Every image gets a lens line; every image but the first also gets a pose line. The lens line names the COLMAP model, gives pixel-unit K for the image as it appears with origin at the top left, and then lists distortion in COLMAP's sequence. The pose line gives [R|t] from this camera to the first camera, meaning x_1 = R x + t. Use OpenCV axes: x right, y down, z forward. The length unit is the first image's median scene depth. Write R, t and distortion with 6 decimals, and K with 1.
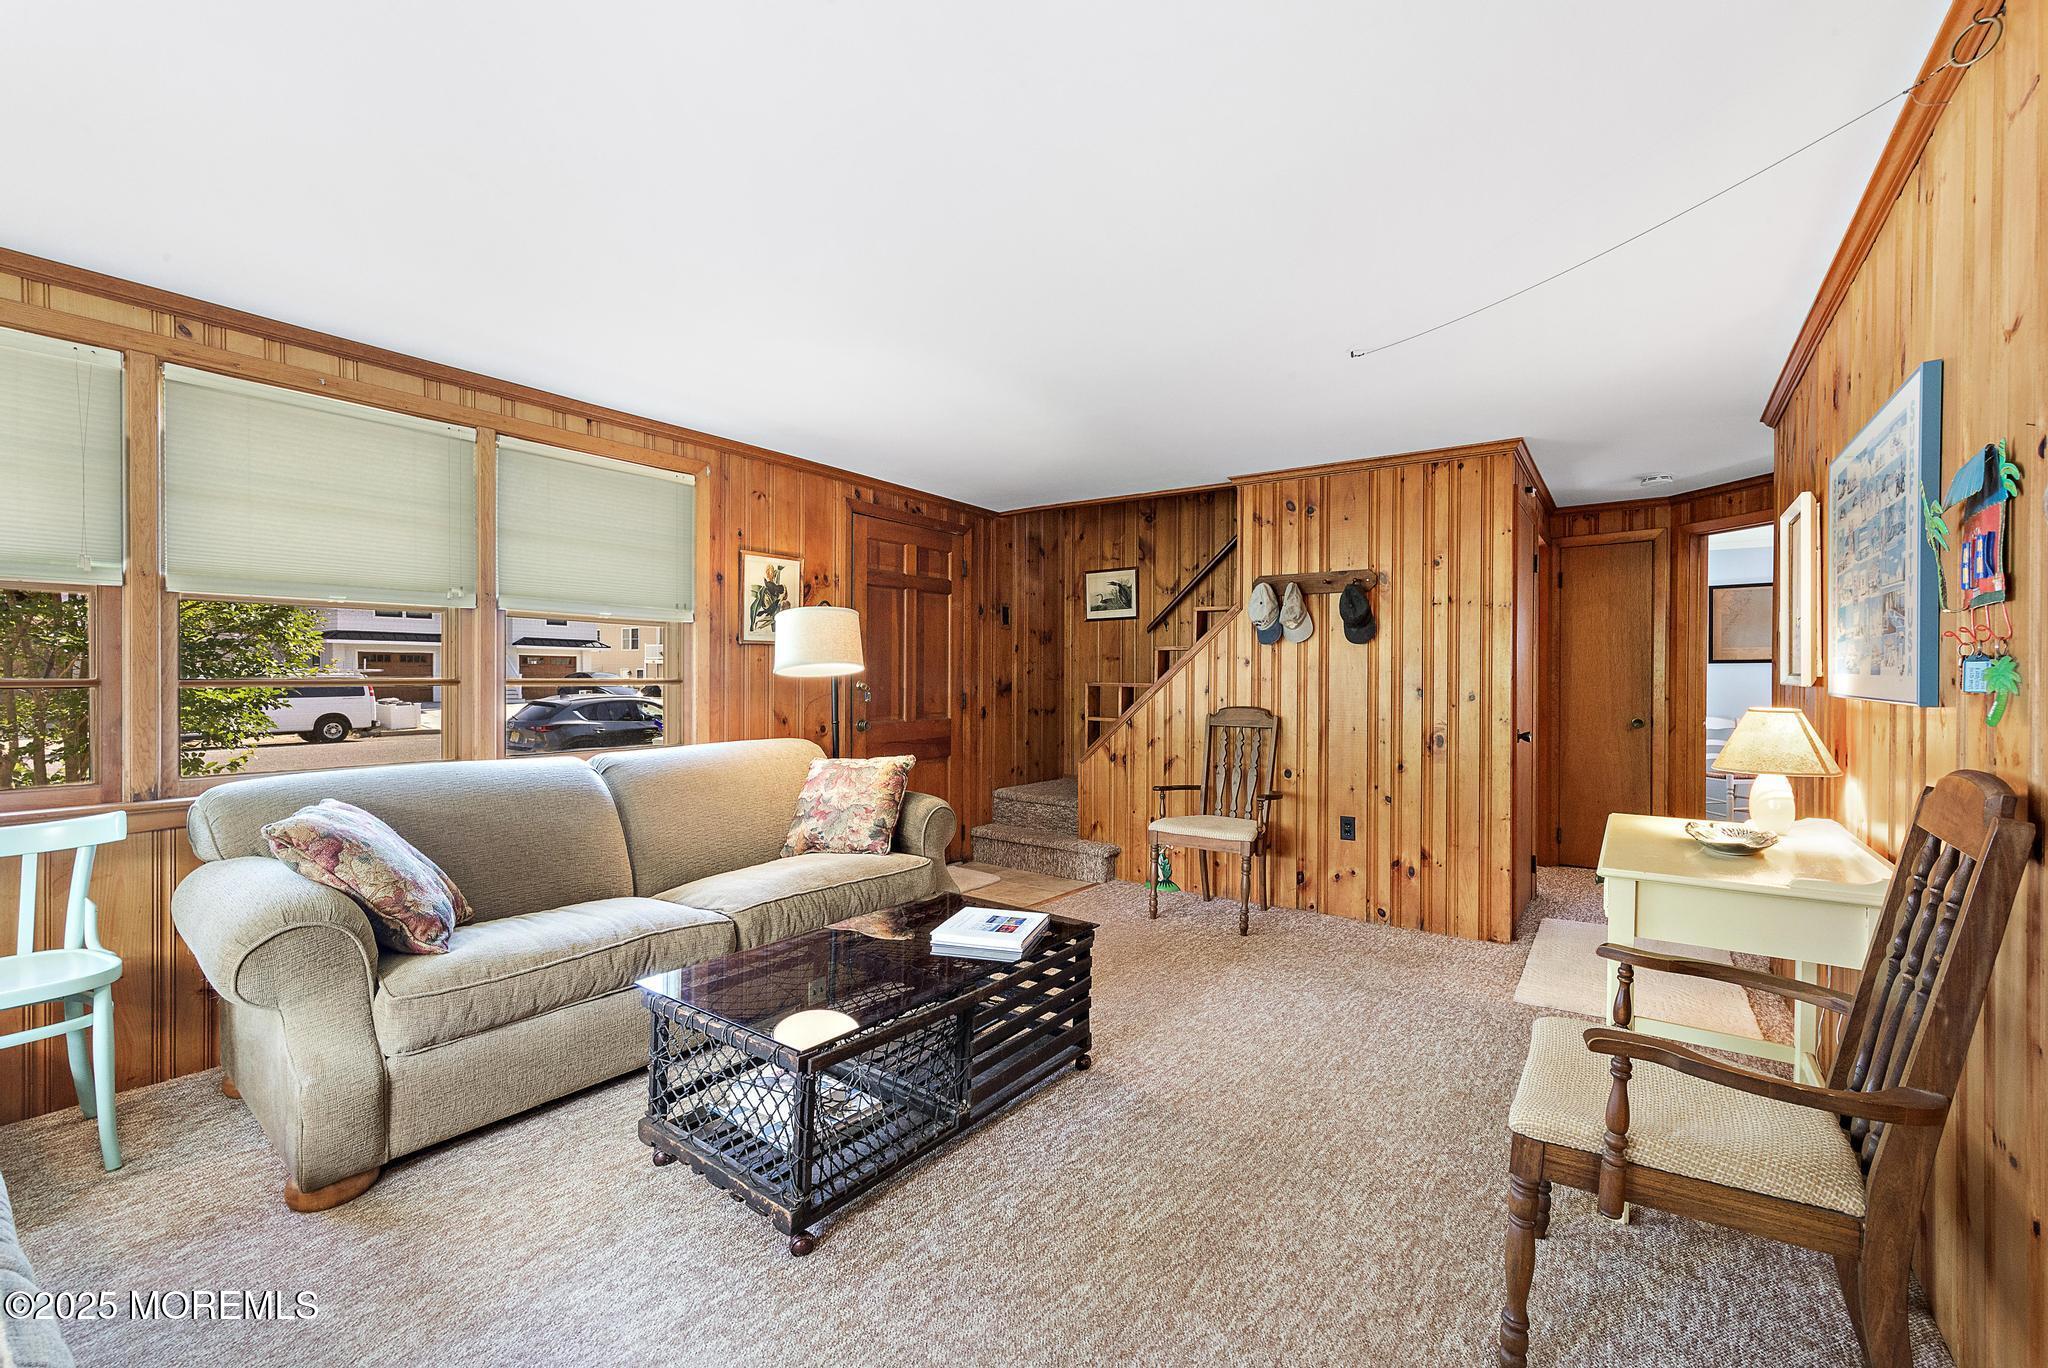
lens RADIAL K [[874.7, 0, 1033.1], [0, 874.7, 679.4], [0, 0, 1]] dist [0.011143, -0.001932]
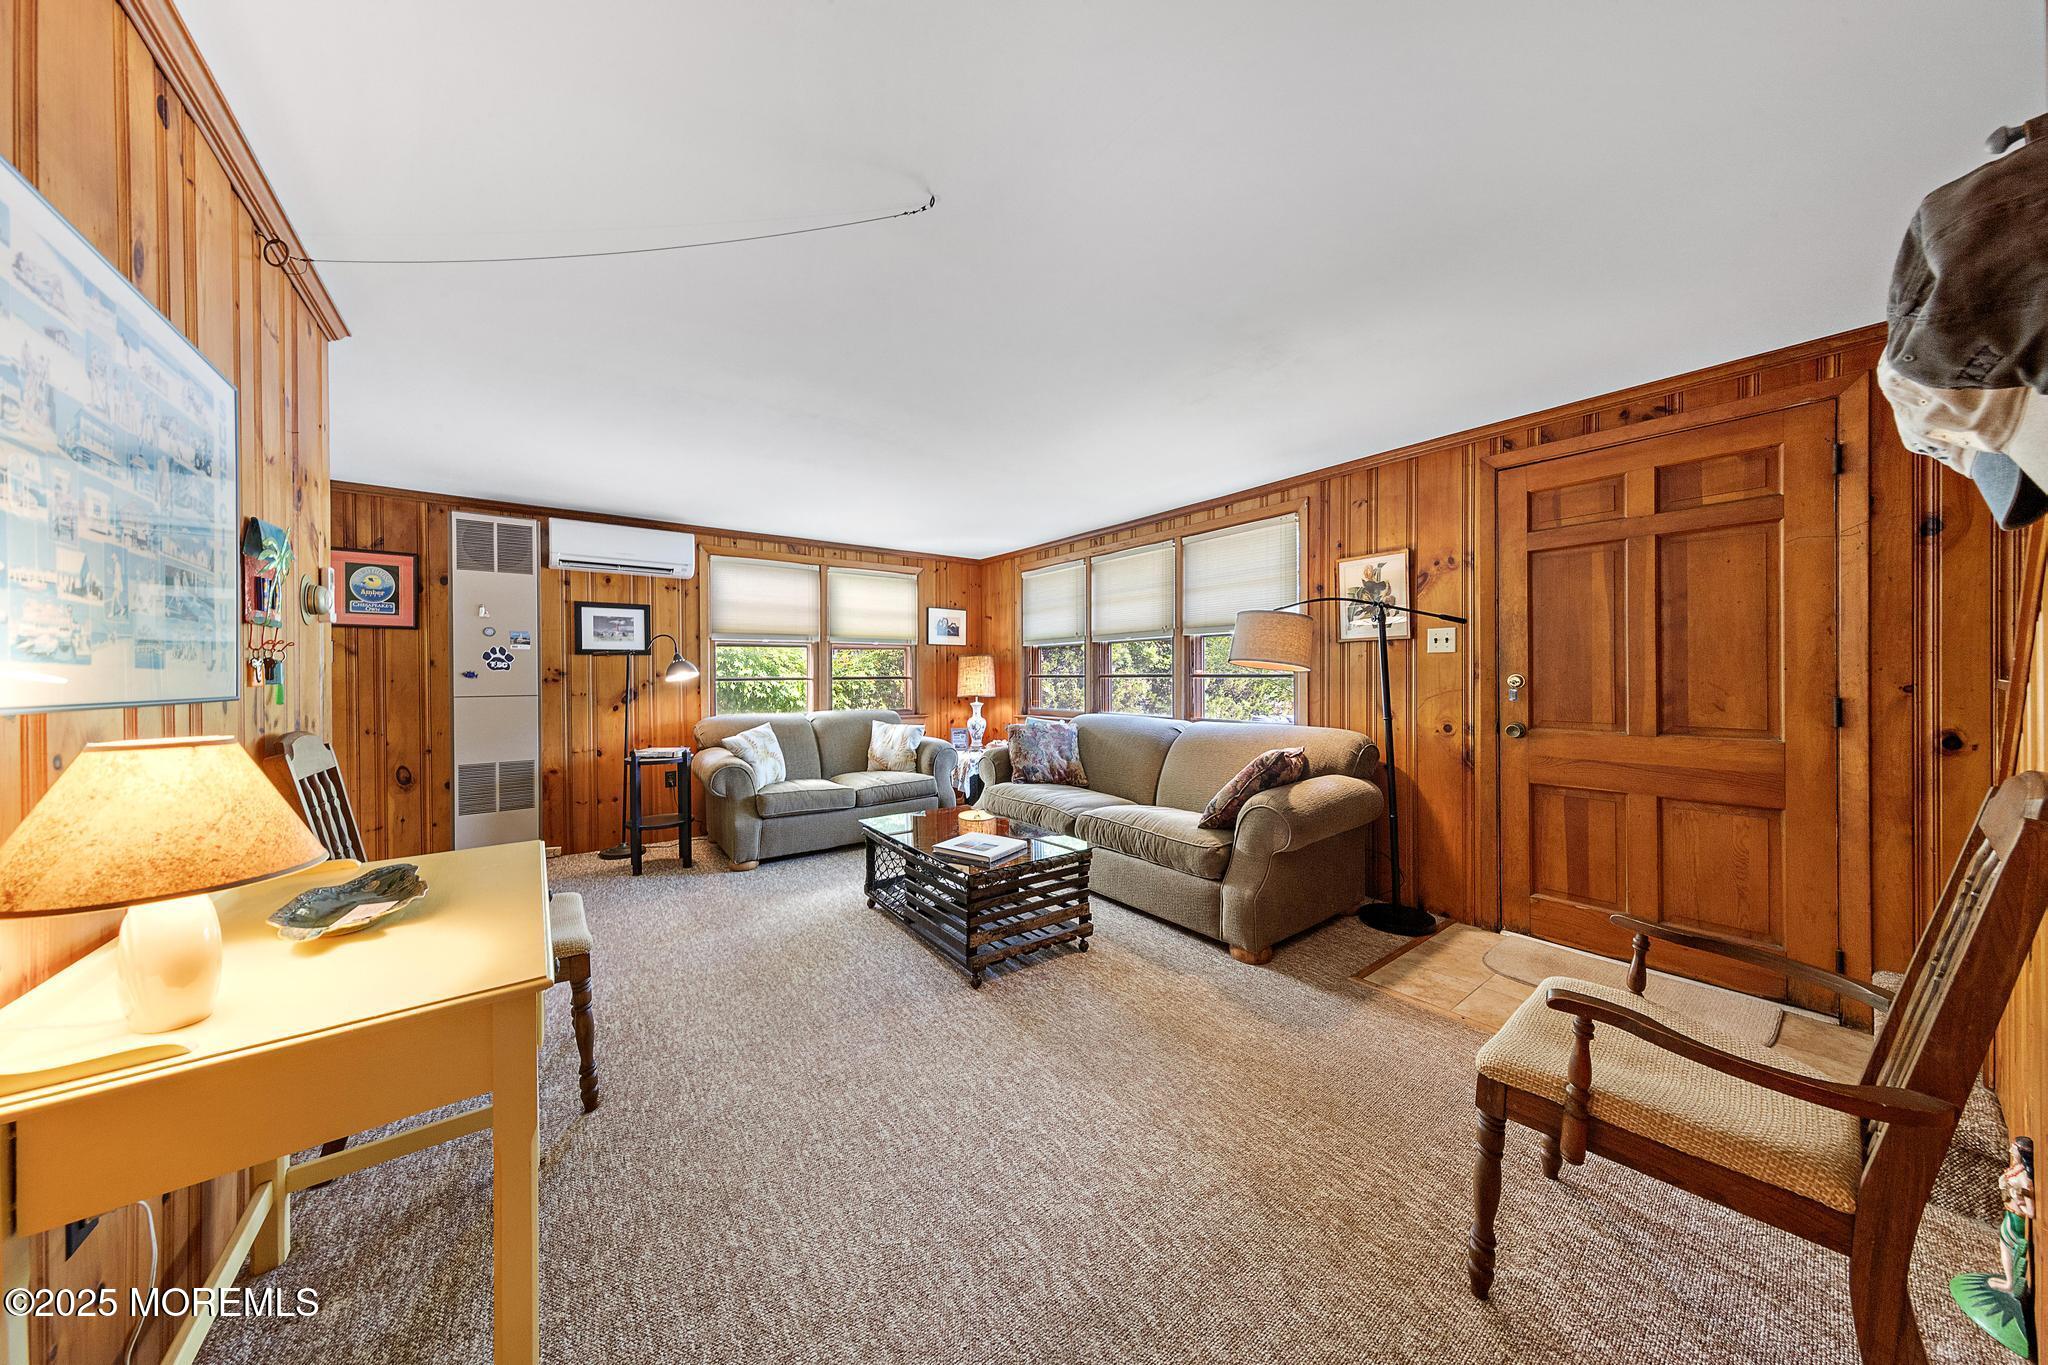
lens RADIAL K [[653.9, 0, 1026.0], [0, 653.9, 670.2], [0, 0, 1]] dist [0.008628, -0.000975]
pose [[-0.312053, -0.008331, -0.950028, 0.574472], [0.001761, 0.999955, -0.009347, 0.002106], [0.950063, -0.004589, -0.312024, 0.848620]]
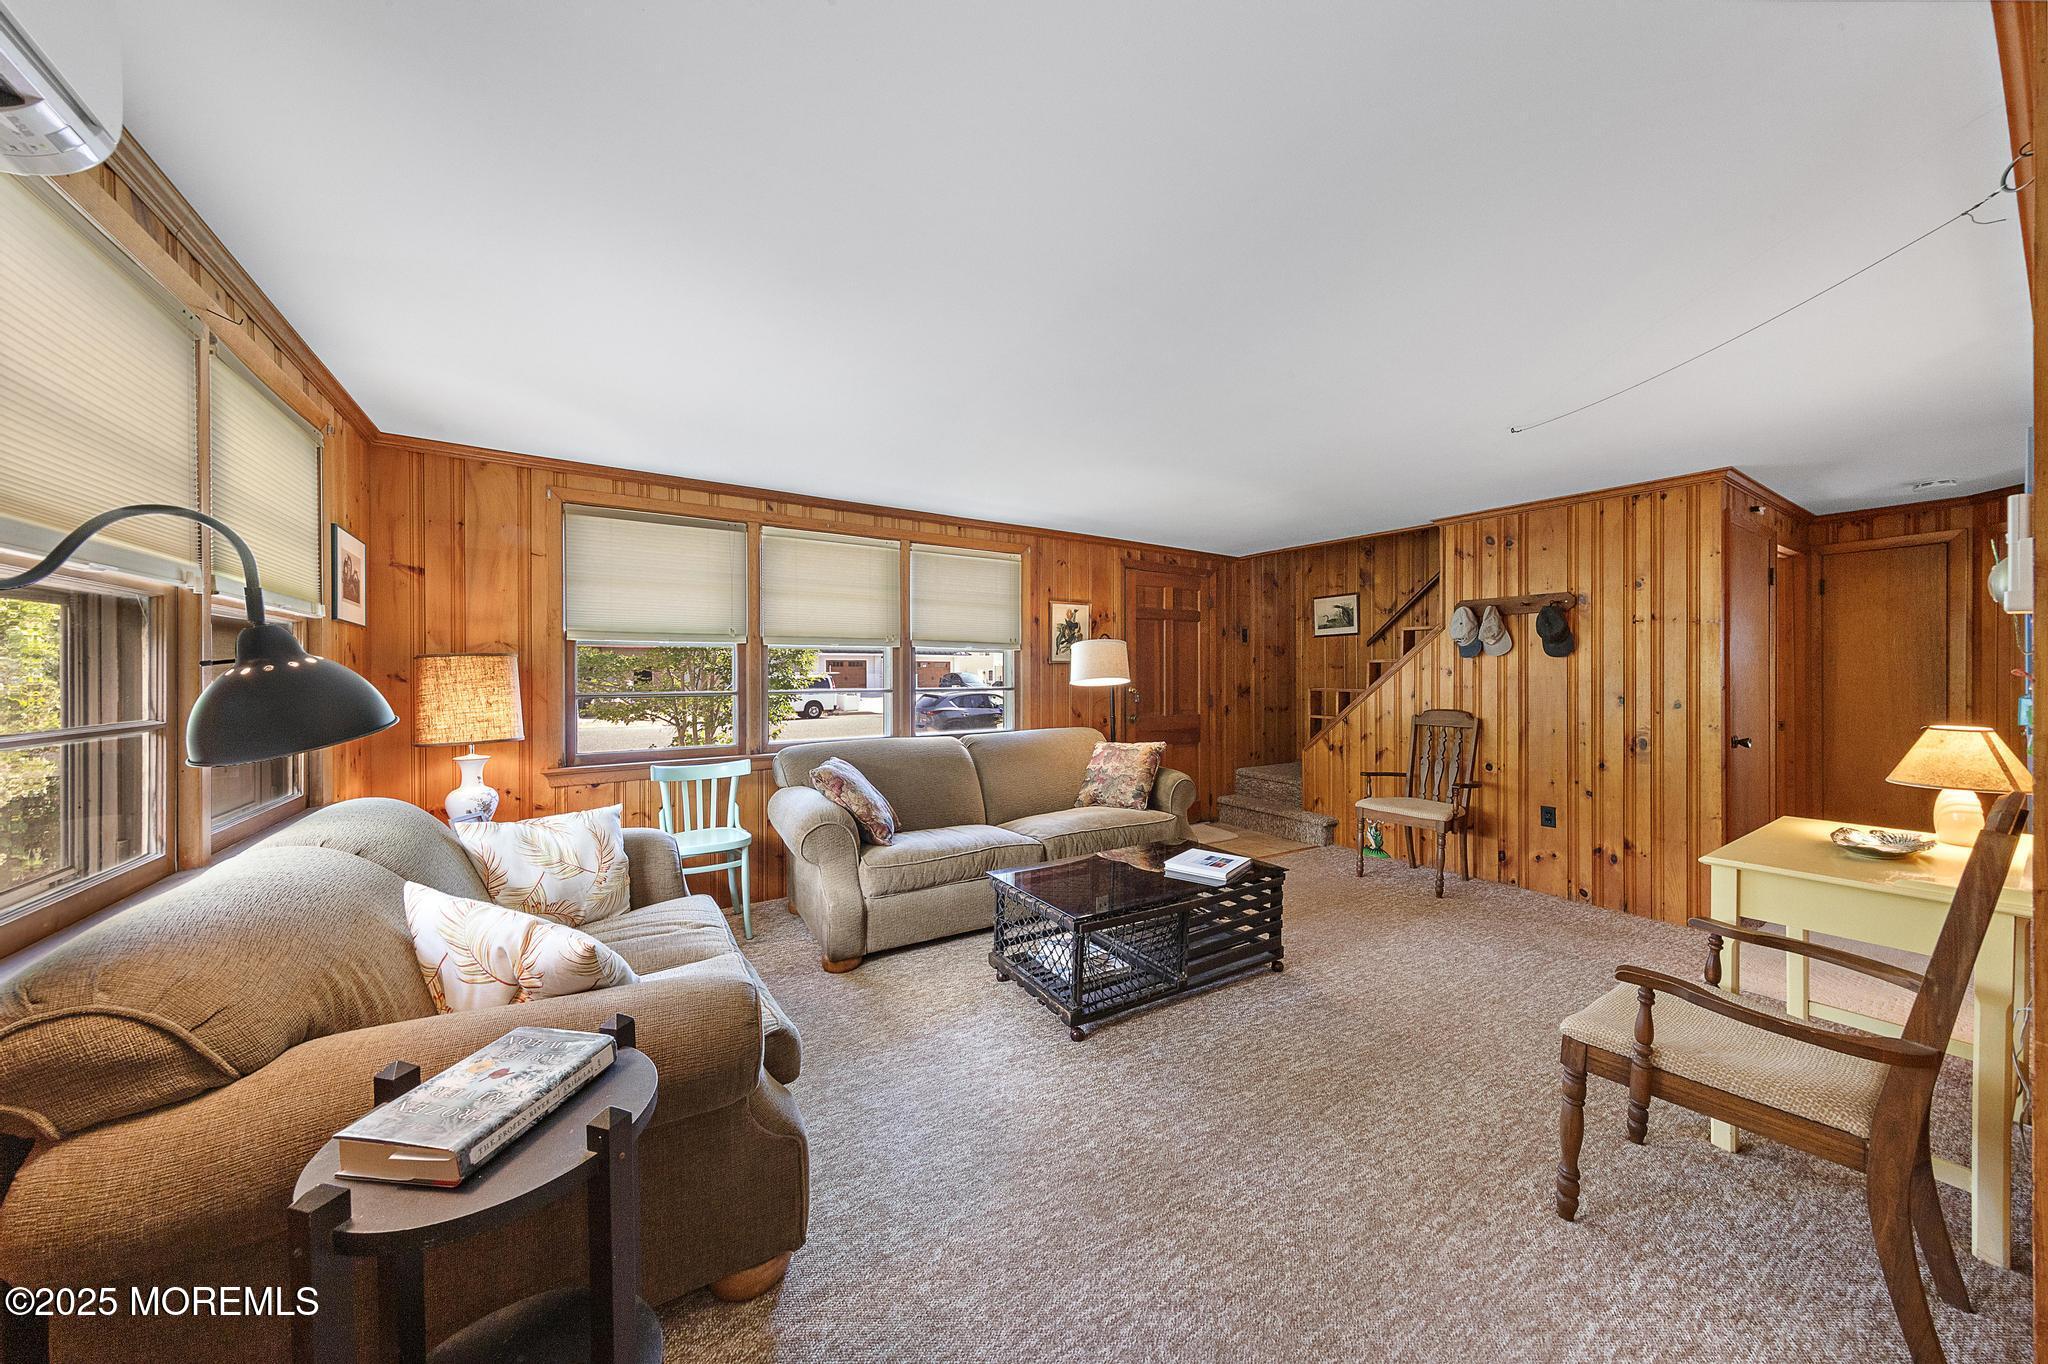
lens RADIAL K [[696.1, 0, 1020.9], [0, 696.1, 673.0], [0, 0, 1]] dist [0.011731, -0.000501]
pose [[0.929413, -0.005164, -0.369005, 0.056495], [0.003669, 0.999982, -0.004755, -0.018133], [0.369023, 0.003066, 0.929415, -0.119782]]
